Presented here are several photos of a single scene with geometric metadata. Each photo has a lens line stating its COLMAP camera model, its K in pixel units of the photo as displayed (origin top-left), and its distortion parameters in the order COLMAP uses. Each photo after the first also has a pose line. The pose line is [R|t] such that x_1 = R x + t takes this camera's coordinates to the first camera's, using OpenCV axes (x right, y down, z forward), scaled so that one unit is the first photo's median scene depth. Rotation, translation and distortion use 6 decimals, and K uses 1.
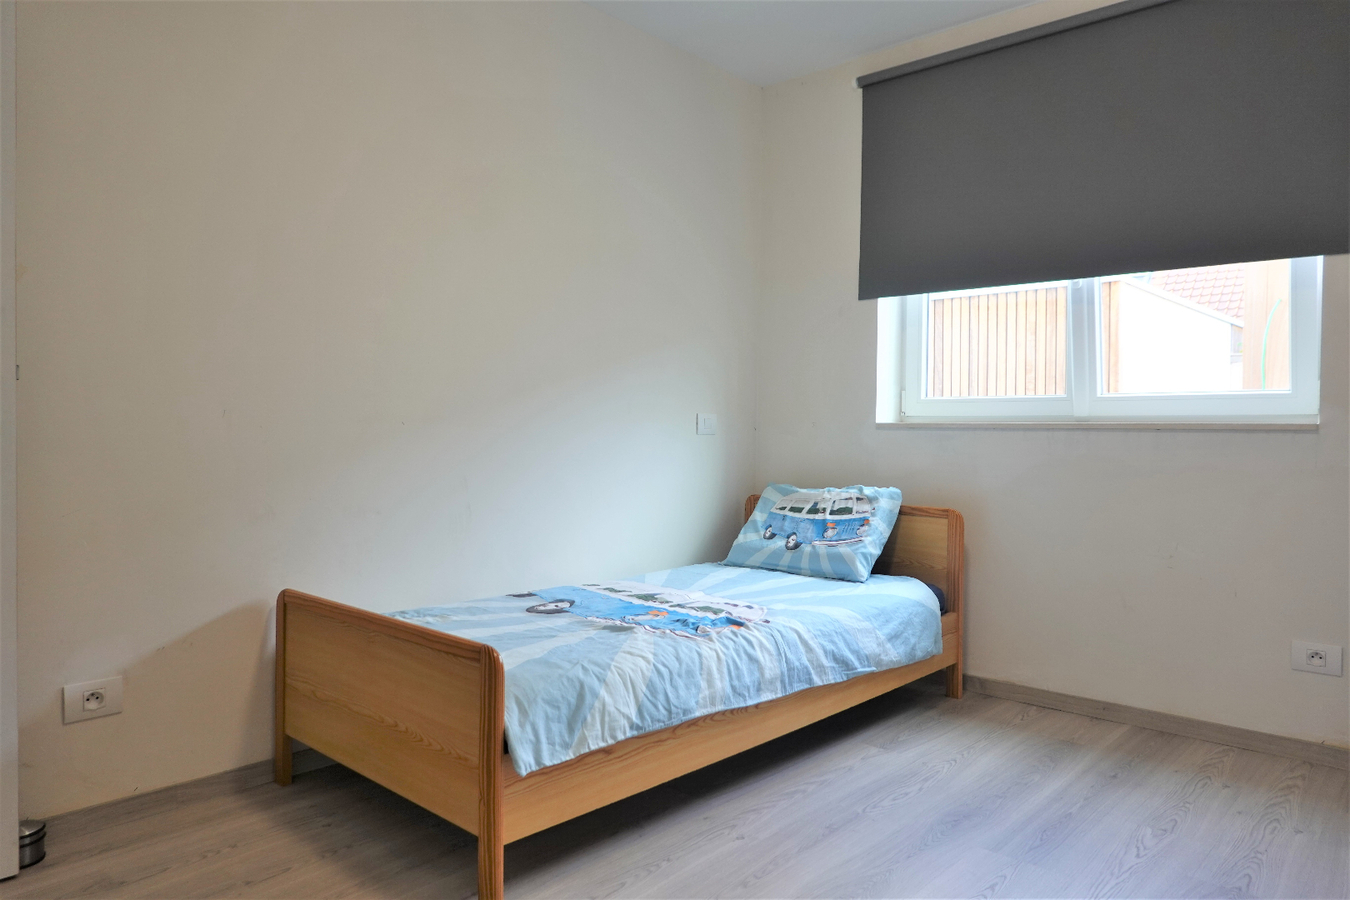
lens RADIAL K [[905.8, 0, 670.3], [0, 905.8, 448.1], [0, 0, 1]] dist [0.005108, 0.001360]
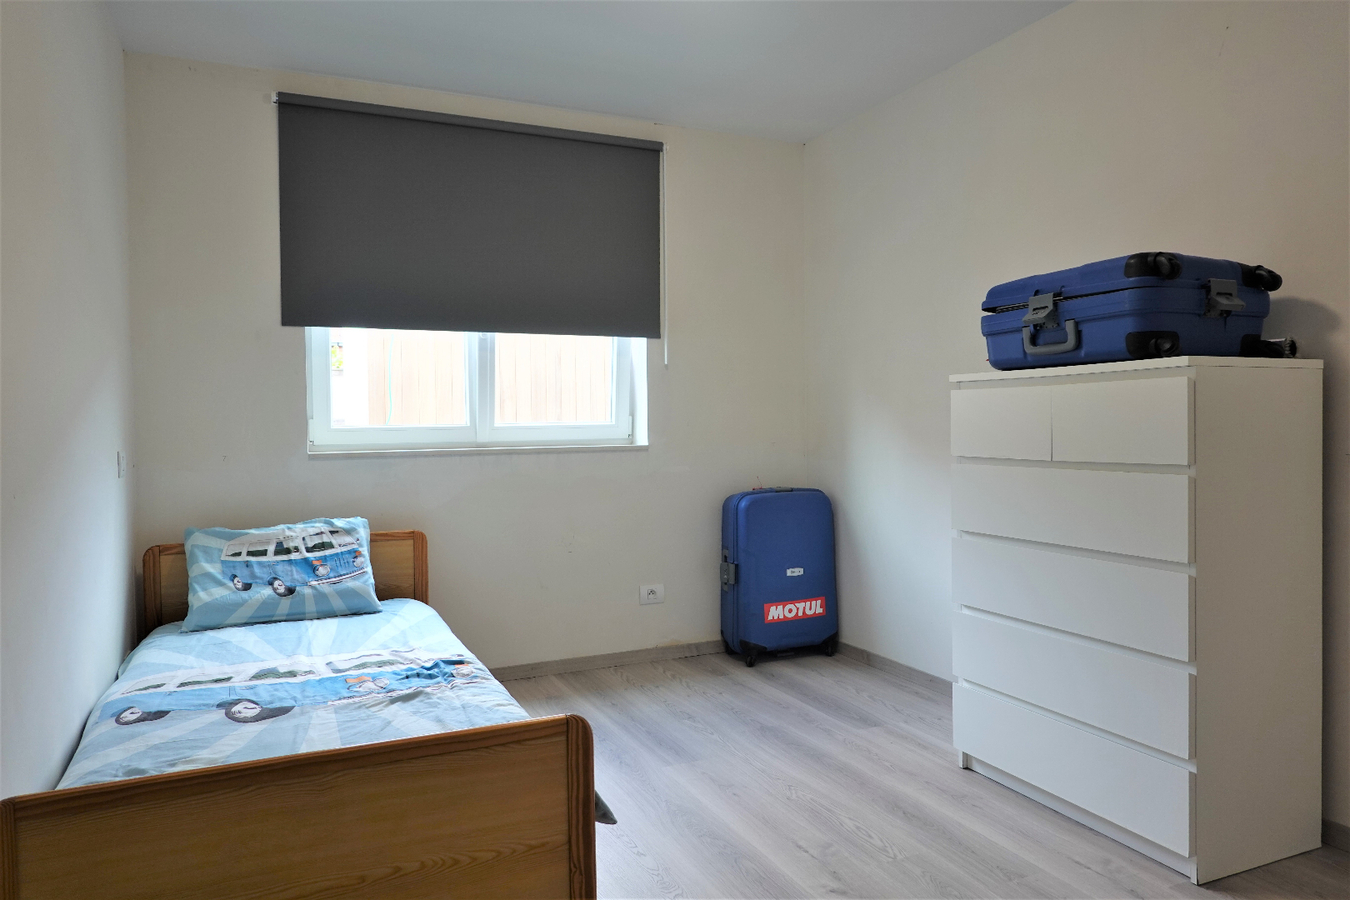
lens RADIAL K [[905.8, 0, 670.3], [0, 905.8, 448.1], [0, 0, 1]] dist [0.005108, 0.001360]
pose [[0.399744, -0.038605, 0.915813, -0.558034], [0.037187, 0.998973, 0.025878, -0.048496], [-0.915872, 0.023711, 0.400769, 0.267486]]
